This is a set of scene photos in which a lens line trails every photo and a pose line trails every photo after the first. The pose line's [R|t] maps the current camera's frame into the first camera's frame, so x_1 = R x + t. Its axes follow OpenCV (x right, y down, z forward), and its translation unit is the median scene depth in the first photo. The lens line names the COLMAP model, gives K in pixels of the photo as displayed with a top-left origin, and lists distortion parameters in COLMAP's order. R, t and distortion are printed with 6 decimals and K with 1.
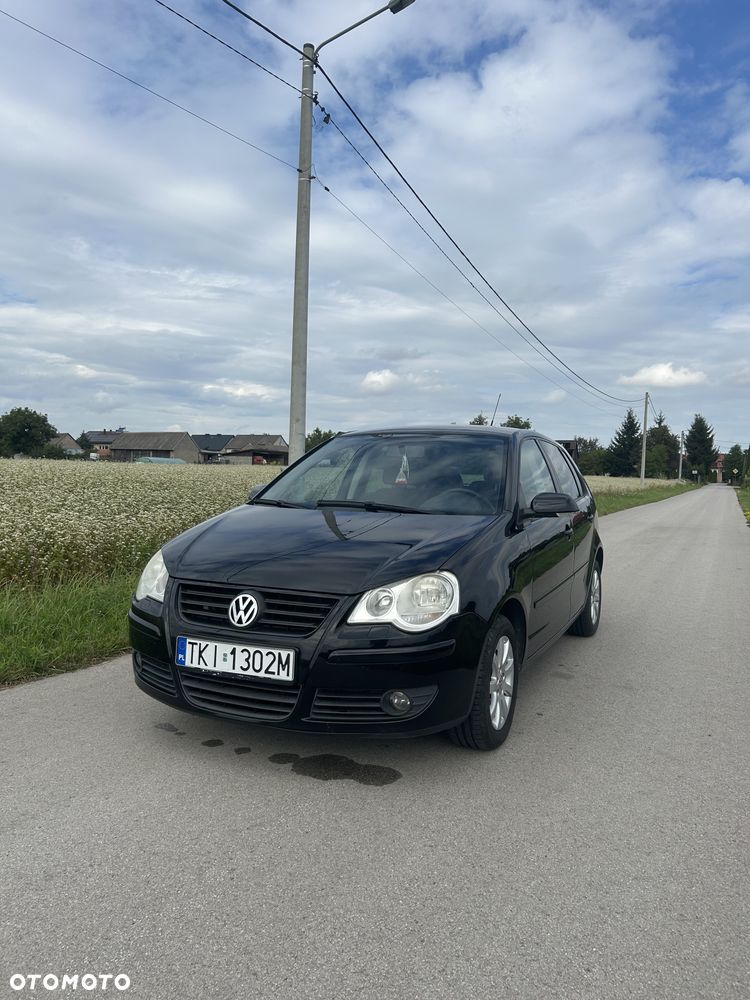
lens RADIAL K [[758.3, 0, 364.4], [0, 758.3, 510.3], [0, 0, 1]] dist [0.044019, -0.049199]
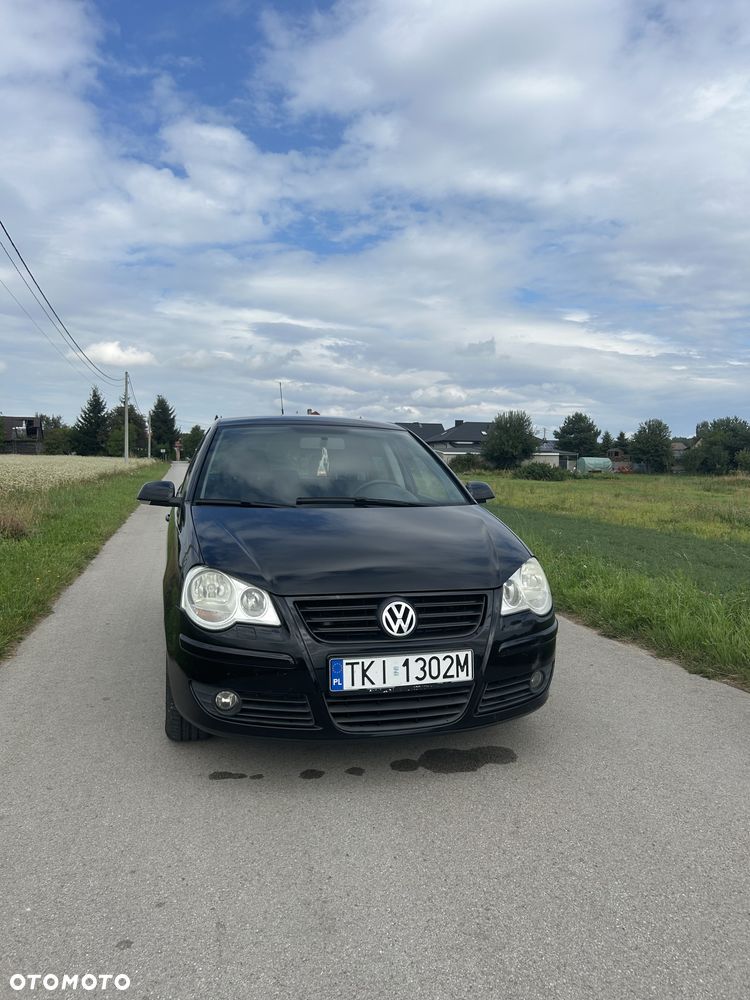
lens RADIAL K [[758.3, 0, 380.8], [0, 758.3, 503.6], [0, 0, 1]] dist [0.044019, -0.049199]
pose [[0.761701, -0.049972, 0.645999, -0.782283], [0.037373, 0.998750, 0.033192, -0.044383], [-0.646850, -0.001140, 0.762617, 0.292751]]
